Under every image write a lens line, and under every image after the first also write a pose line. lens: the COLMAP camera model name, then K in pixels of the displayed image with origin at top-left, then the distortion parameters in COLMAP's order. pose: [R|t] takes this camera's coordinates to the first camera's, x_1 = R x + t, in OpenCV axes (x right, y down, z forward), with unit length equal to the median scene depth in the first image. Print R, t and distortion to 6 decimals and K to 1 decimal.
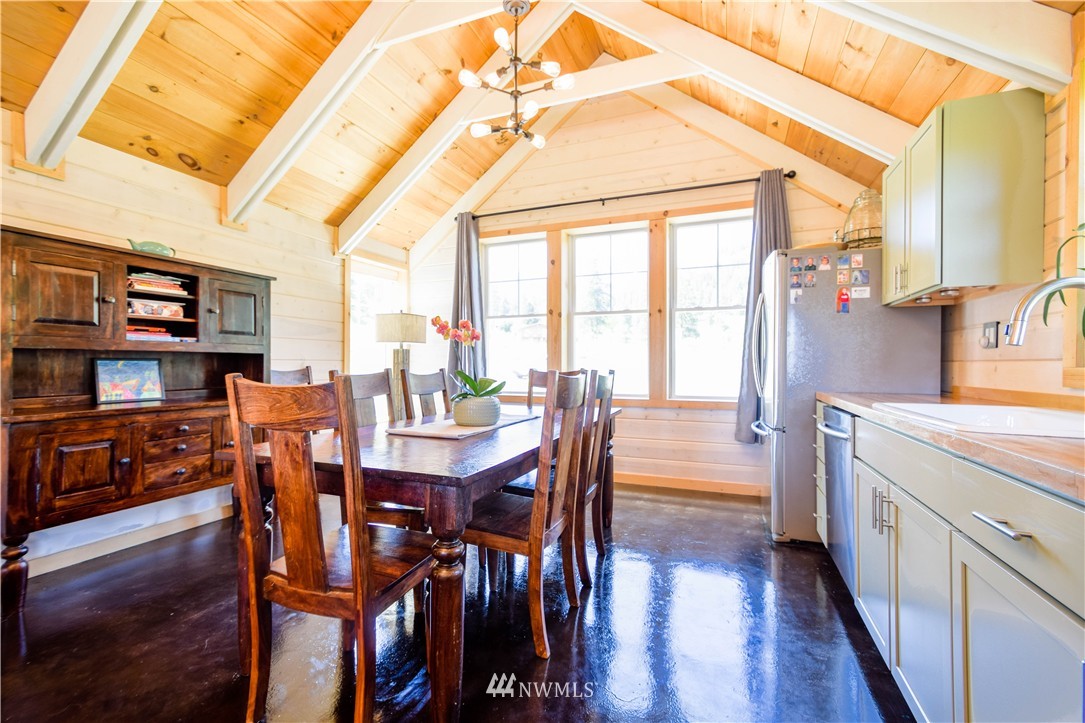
lens RADIAL K [[467.5, 0, 542.5], [0, 467.5, 361.5], [0, 0, 1]] dist [-0.000129, -0.000076]
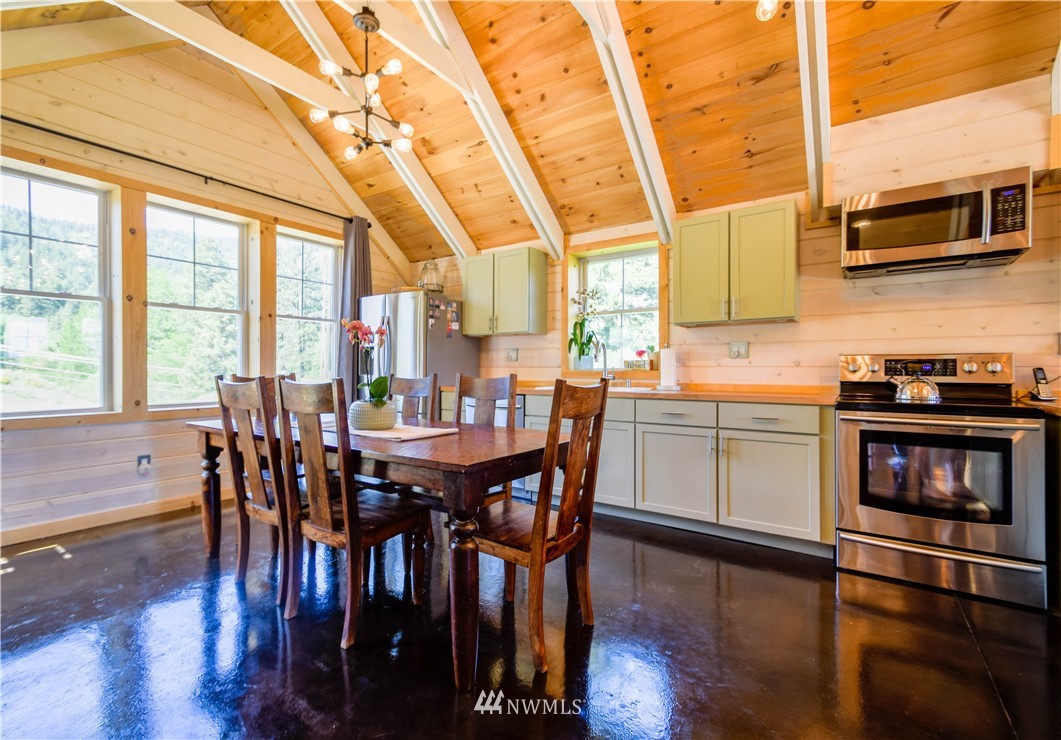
lens RADIAL K [[485.6, 0, 491.9], [0, 485.6, 372.8], [0, 0, 1]] dist [0.010387, 0.000584]
pose [[0.259906, -0.012169, 0.965557, -0.635691], [-0.005175, 0.999889, 0.013995, -0.002273], [-0.965620, -0.008634, 0.259814, 0.270677]]
